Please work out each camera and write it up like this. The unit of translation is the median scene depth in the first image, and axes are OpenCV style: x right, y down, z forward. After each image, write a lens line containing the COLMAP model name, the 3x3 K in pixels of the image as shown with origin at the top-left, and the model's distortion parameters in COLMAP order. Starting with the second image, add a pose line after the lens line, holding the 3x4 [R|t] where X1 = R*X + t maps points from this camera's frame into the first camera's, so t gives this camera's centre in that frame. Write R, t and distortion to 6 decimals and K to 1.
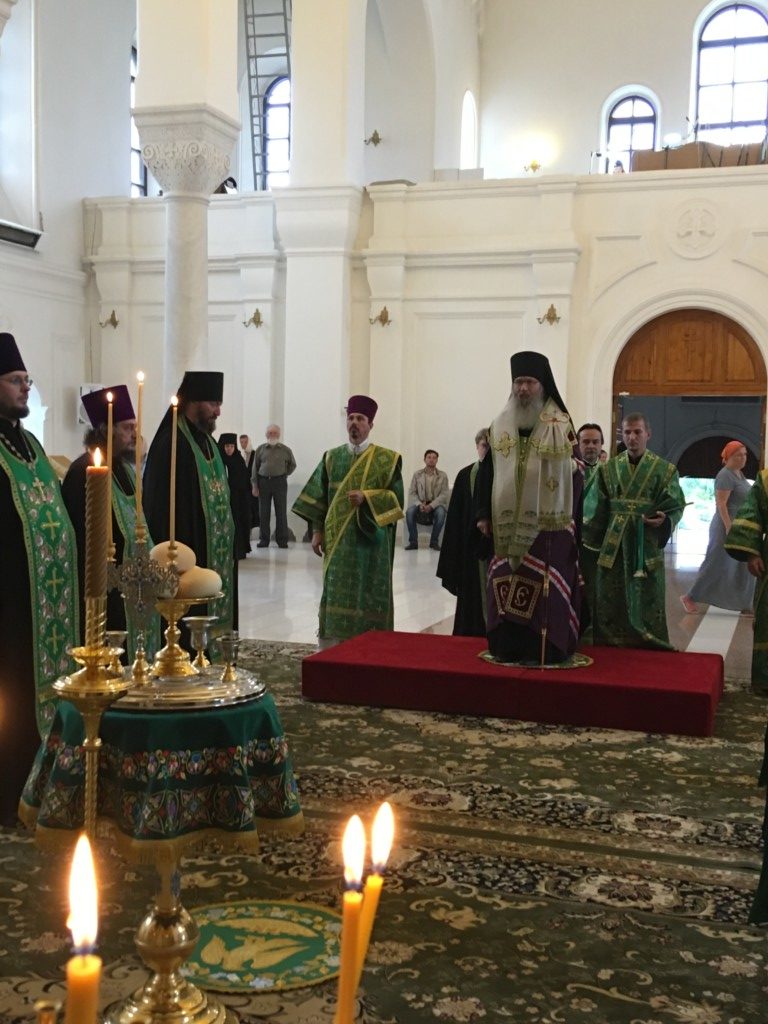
lens RADIAL K [[1241.0, 0, 384.0], [0, 1241.0, 512.0], [0, 0, 1]] dist [0.126516, -0.197942]
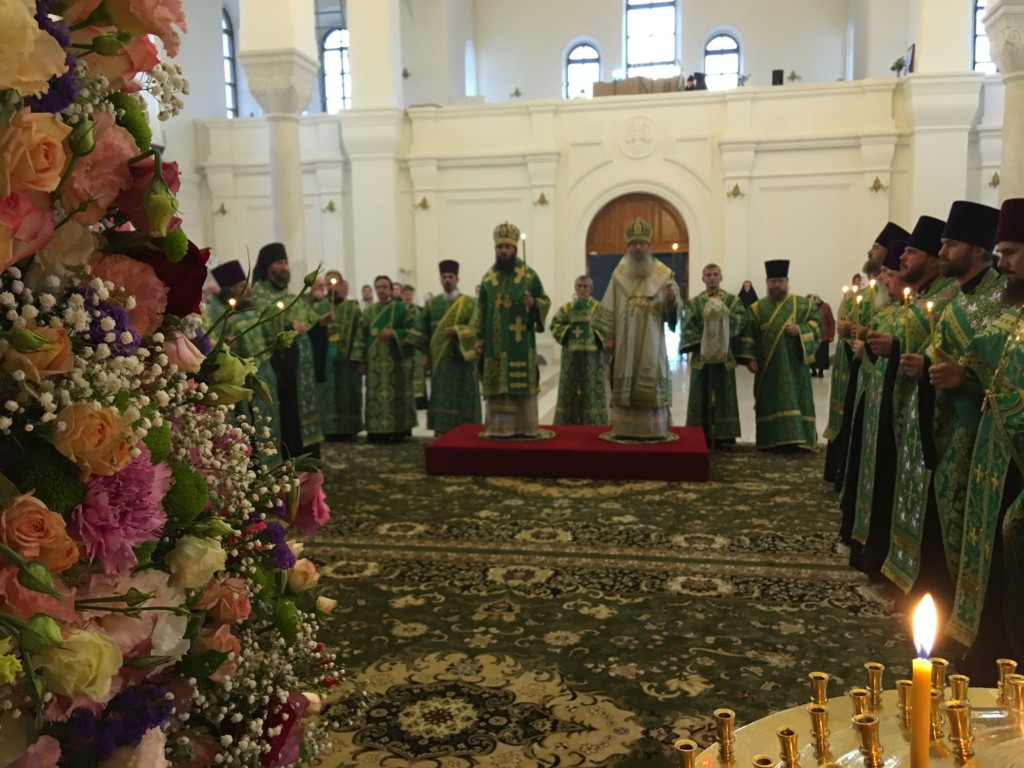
lens RADIAL K [[865.9, 0, 511.3], [0, 865.9, 386.7], [0, 0, 1]] dist [0.126046, -0.193293]
pose [[0.991133, -0.049446, 0.123330, -0.117386], [0.042929, 0.997566, 0.054952, -0.000004], [-0.125747, -0.049170, 0.990843, 0.009551]]
